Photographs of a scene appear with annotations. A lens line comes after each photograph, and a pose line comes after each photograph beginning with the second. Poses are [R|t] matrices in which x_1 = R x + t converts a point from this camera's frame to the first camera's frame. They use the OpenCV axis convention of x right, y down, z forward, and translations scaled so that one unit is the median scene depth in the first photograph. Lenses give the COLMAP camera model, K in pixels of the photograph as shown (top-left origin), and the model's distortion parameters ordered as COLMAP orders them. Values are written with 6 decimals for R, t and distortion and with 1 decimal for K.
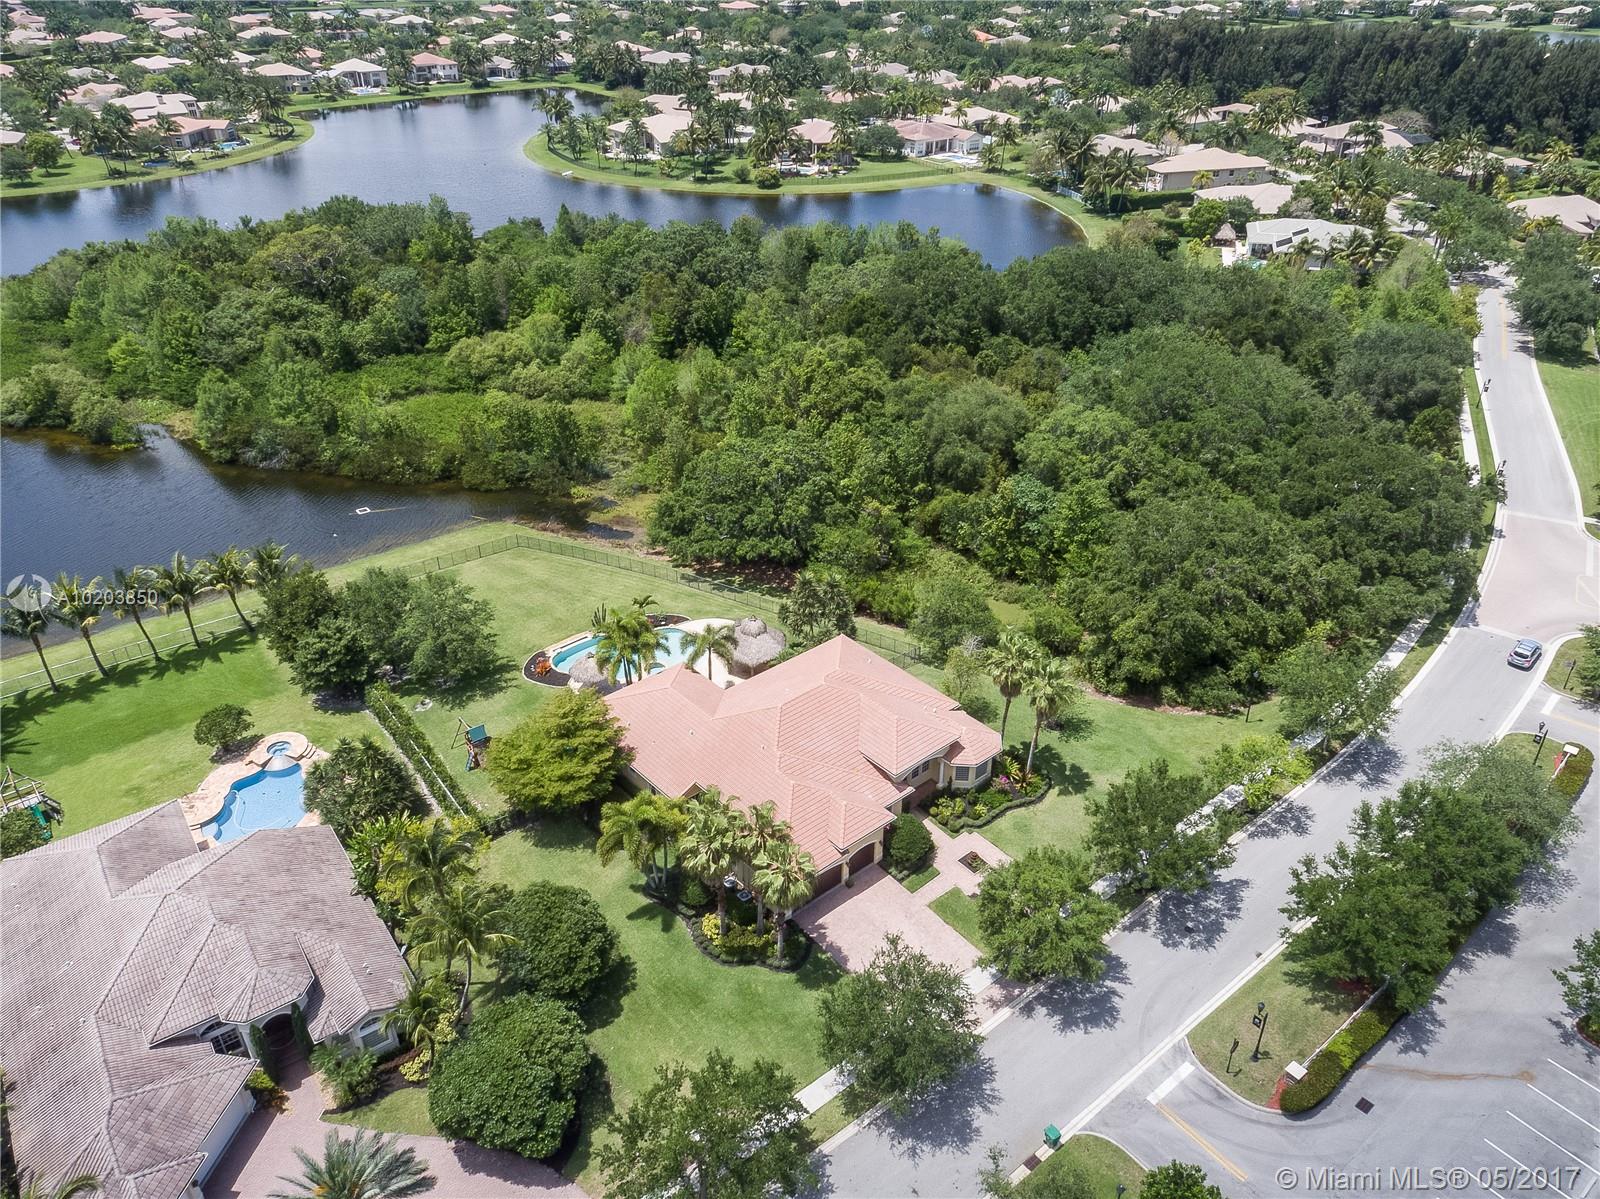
lens RADIAL K [[1103.8, 0, 801.4], [0, 1103.8, 602.6], [0, 0, 1]] dist [-0.010682, -0.001325]
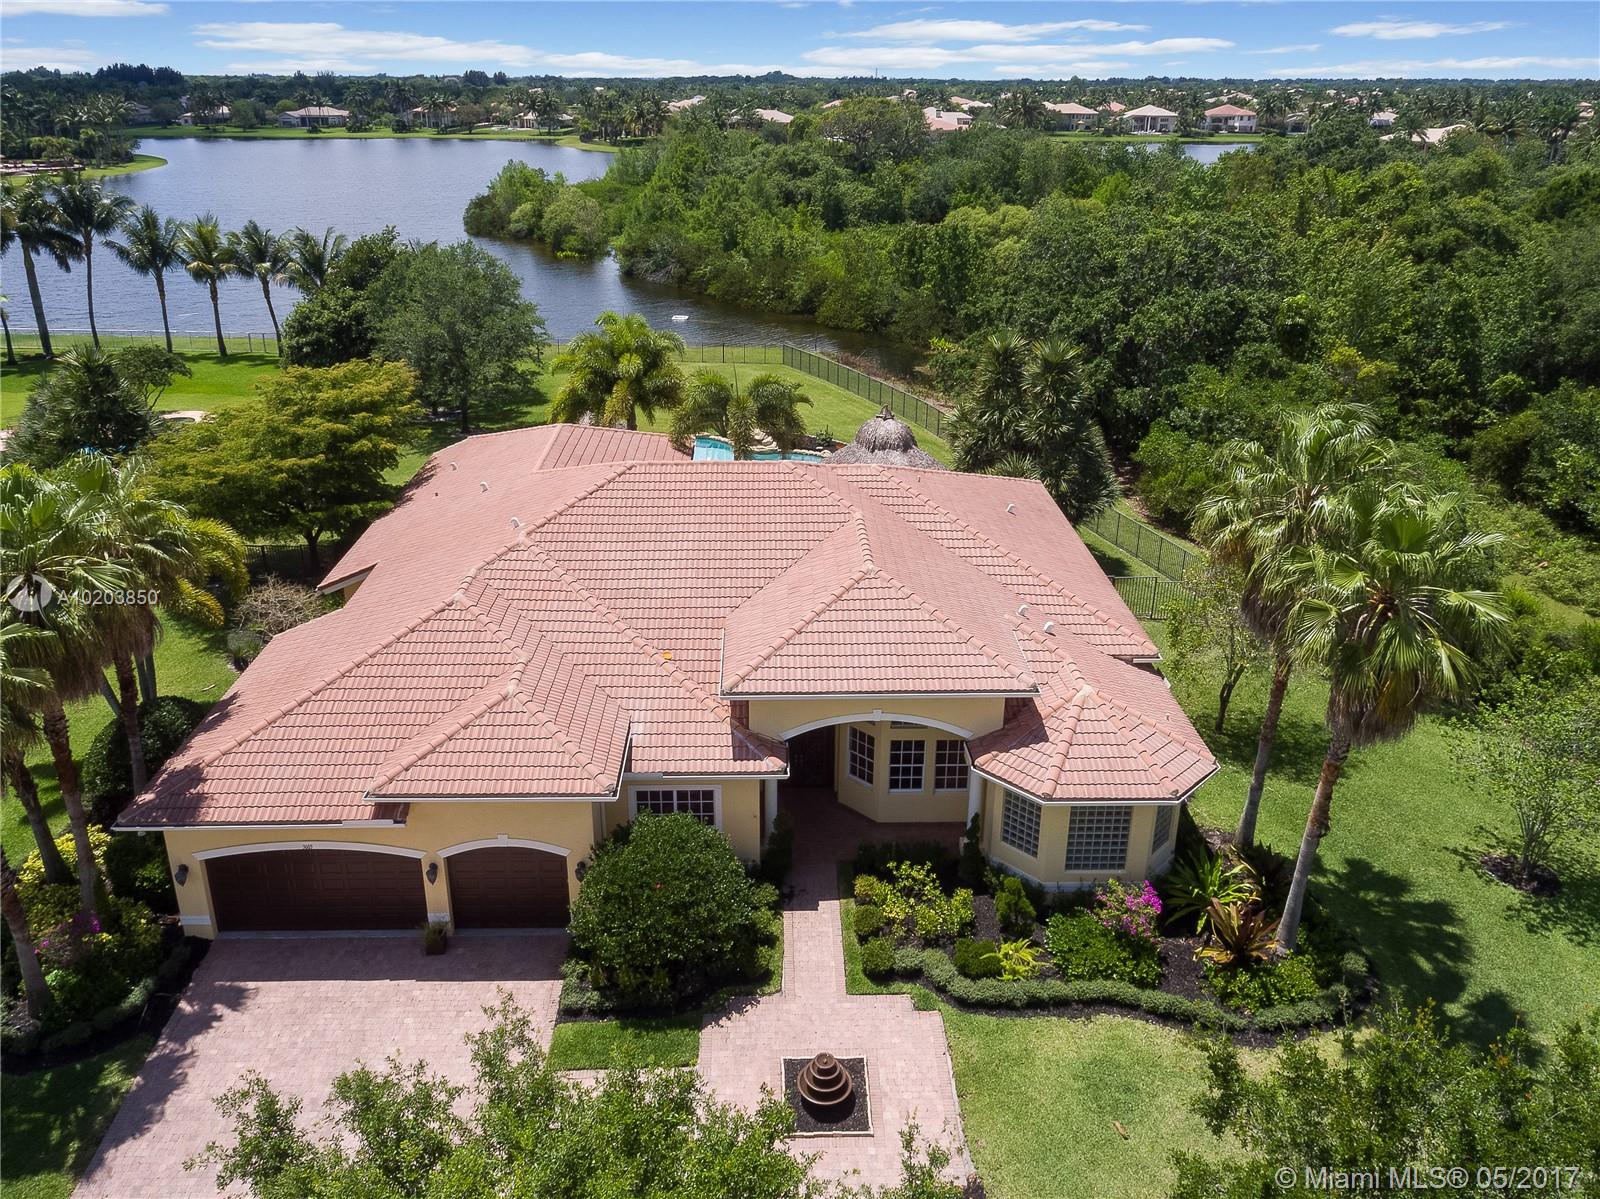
lens RADIAL K [[1103.8, 0, 800.0], [0, 1103.8, 590.5], [0, 0, 1]] dist [-0.010682, -0.001325]
pose [[0.764741, 0.256255, -0.591189, 0.194558], [-0.321545, 0.946878, -0.005509, 0.085196], [0.558373, 0.194307, 0.806514, 0.526308]]
